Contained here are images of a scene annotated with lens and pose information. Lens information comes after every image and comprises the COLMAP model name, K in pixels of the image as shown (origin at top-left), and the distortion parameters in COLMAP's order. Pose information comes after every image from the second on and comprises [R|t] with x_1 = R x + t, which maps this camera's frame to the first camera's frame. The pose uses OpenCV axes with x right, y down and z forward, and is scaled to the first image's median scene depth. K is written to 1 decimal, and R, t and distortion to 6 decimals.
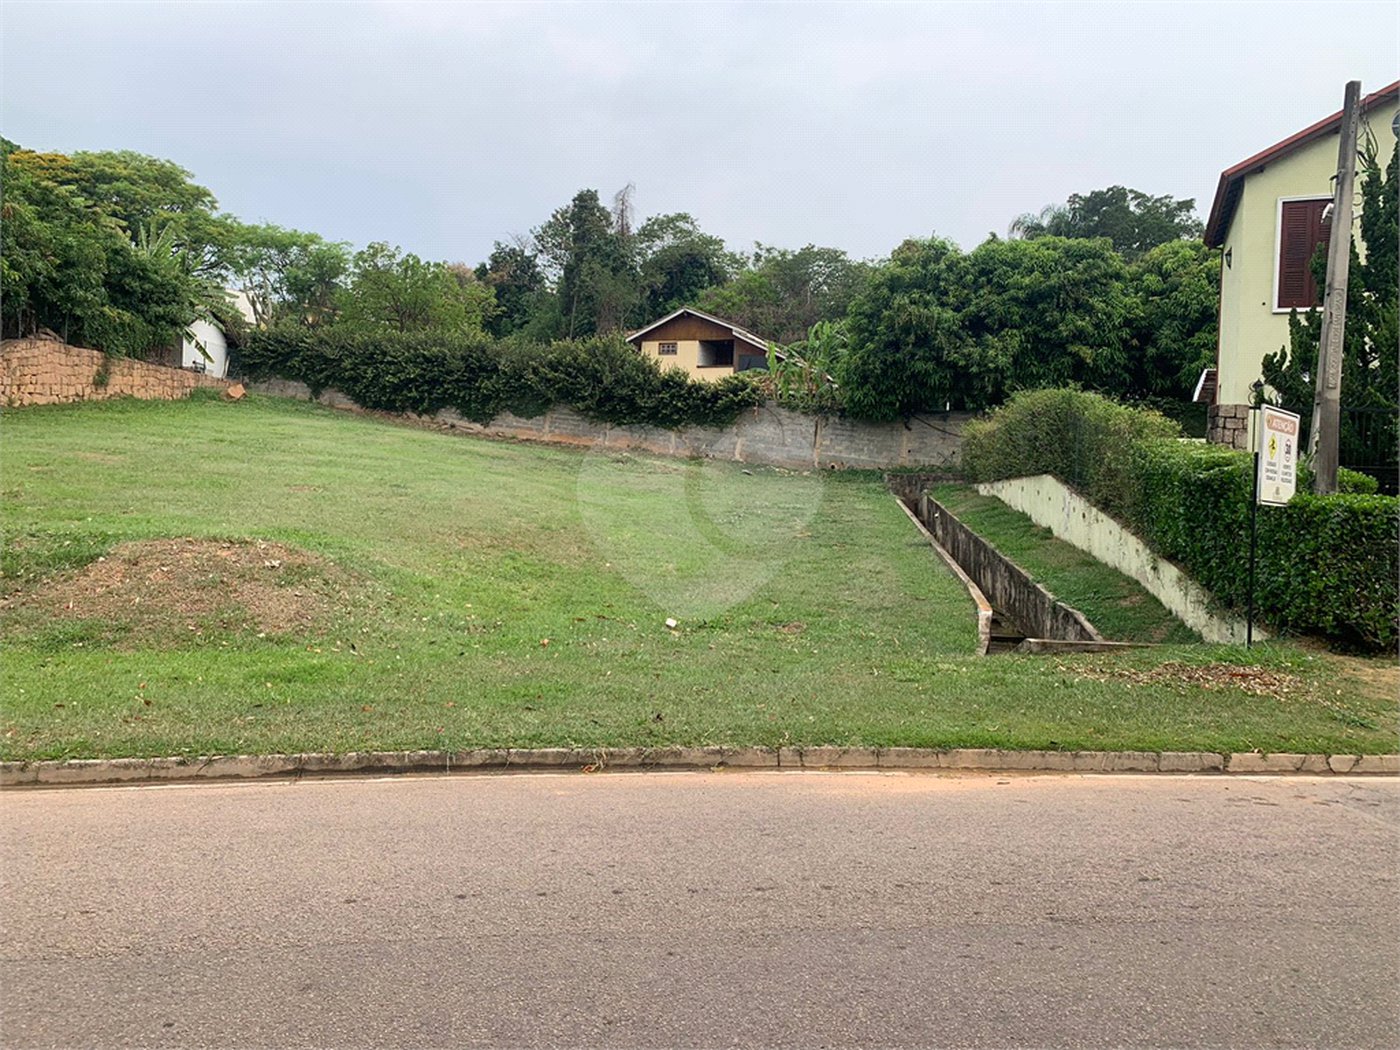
lens RADIAL K [[1036.4, 0, 694.8], [0, 1036.4, 533.9], [0, 0, 1]] dist [0.089496, -0.140439]
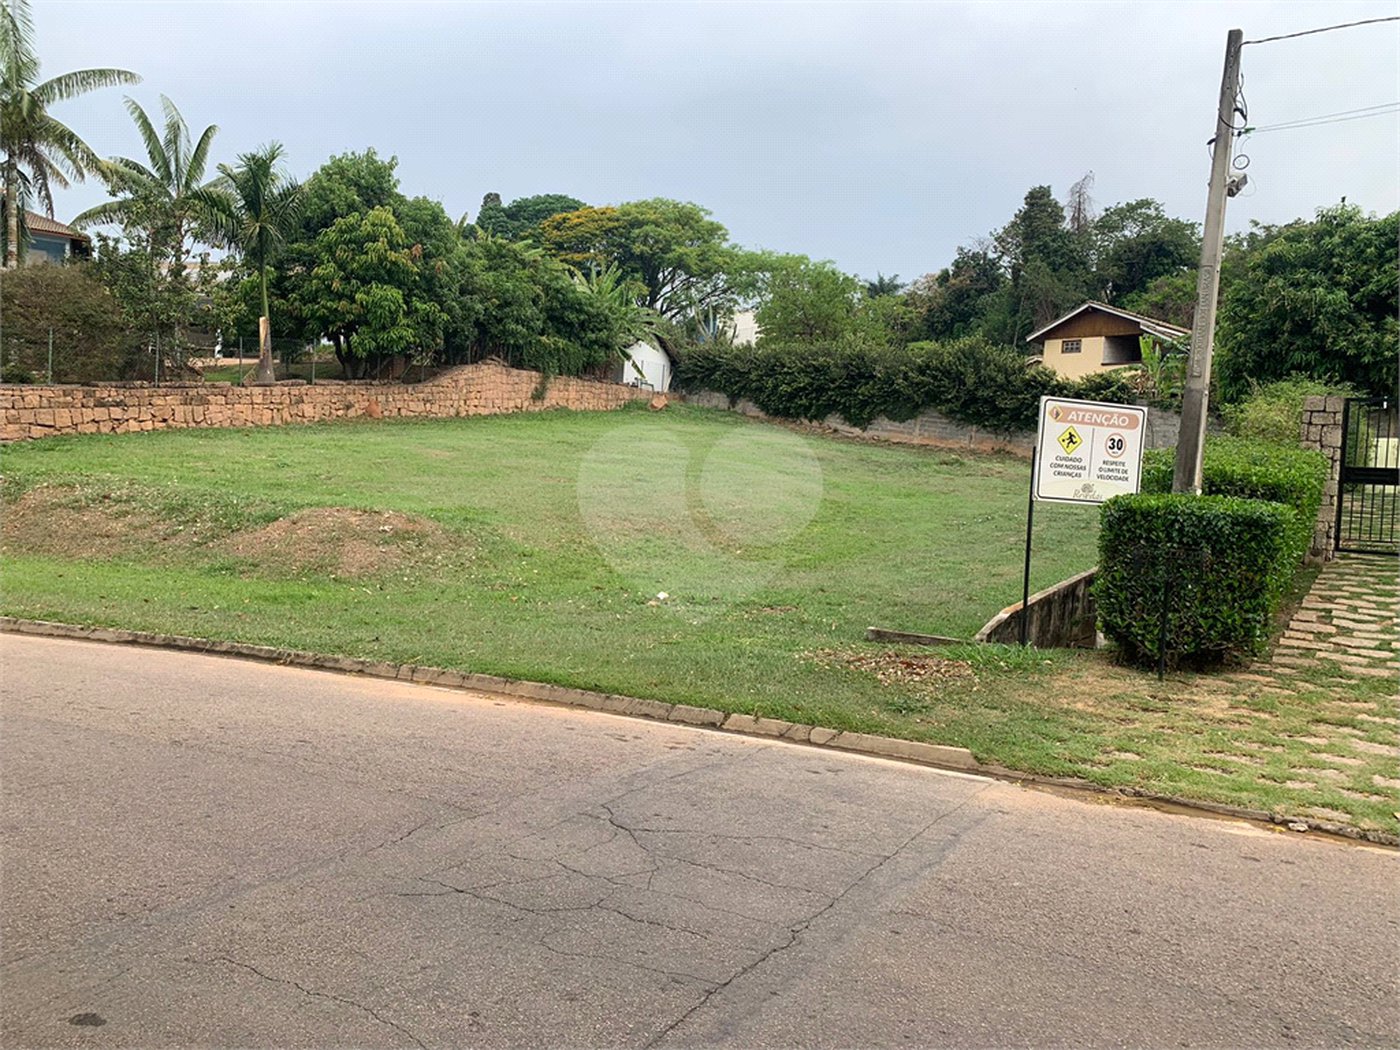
lens RADIAL K [[1045.1, 0, 700.0], [0, 1045.1, 525.0], [0, 0, 1]] dist [0.056923, -0.089119]
pose [[0.878096, 0.038622, -0.476923, 0.177744], [-0.045650, 0.998953, -0.003153, 0.002766], [0.476302, 0.024540, 0.878939, 0.001578]]
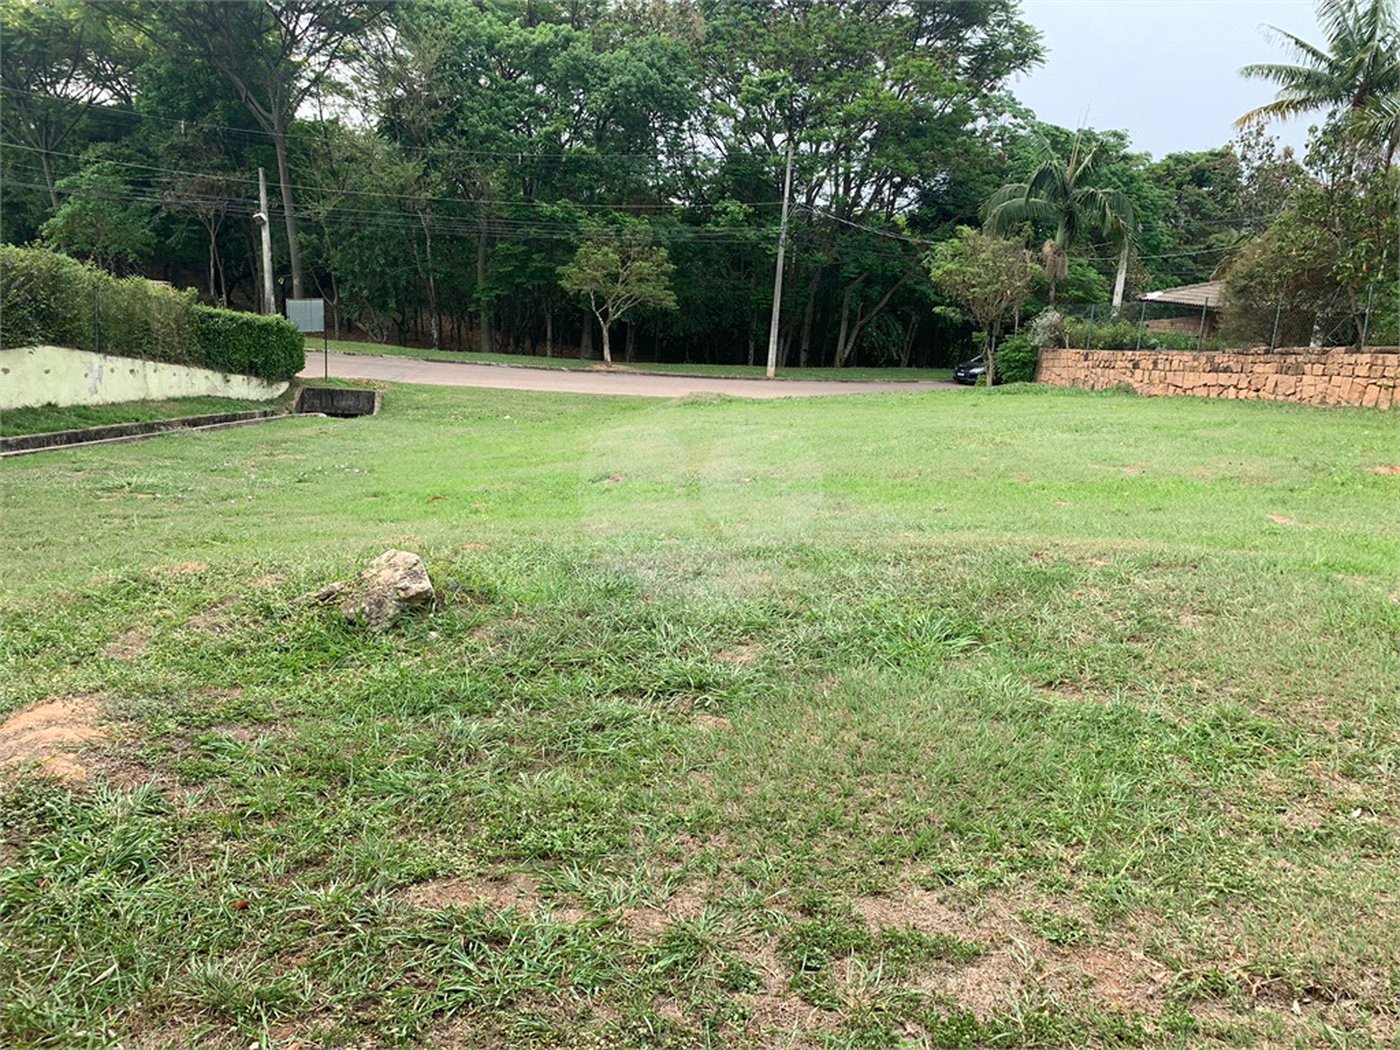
lens RADIAL K [[1080.8, 0, 702.8], [0, 1080.8, 526.3], [0, 0, 1]] dist [0.047167, -0.051645]
pose [[-0.992752, -0.077737, -0.091654, -0.085769], [-0.101002, 0.952972, 0.285732, -0.124442], [0.065131, 0.292919, -0.953916, 1.042179]]
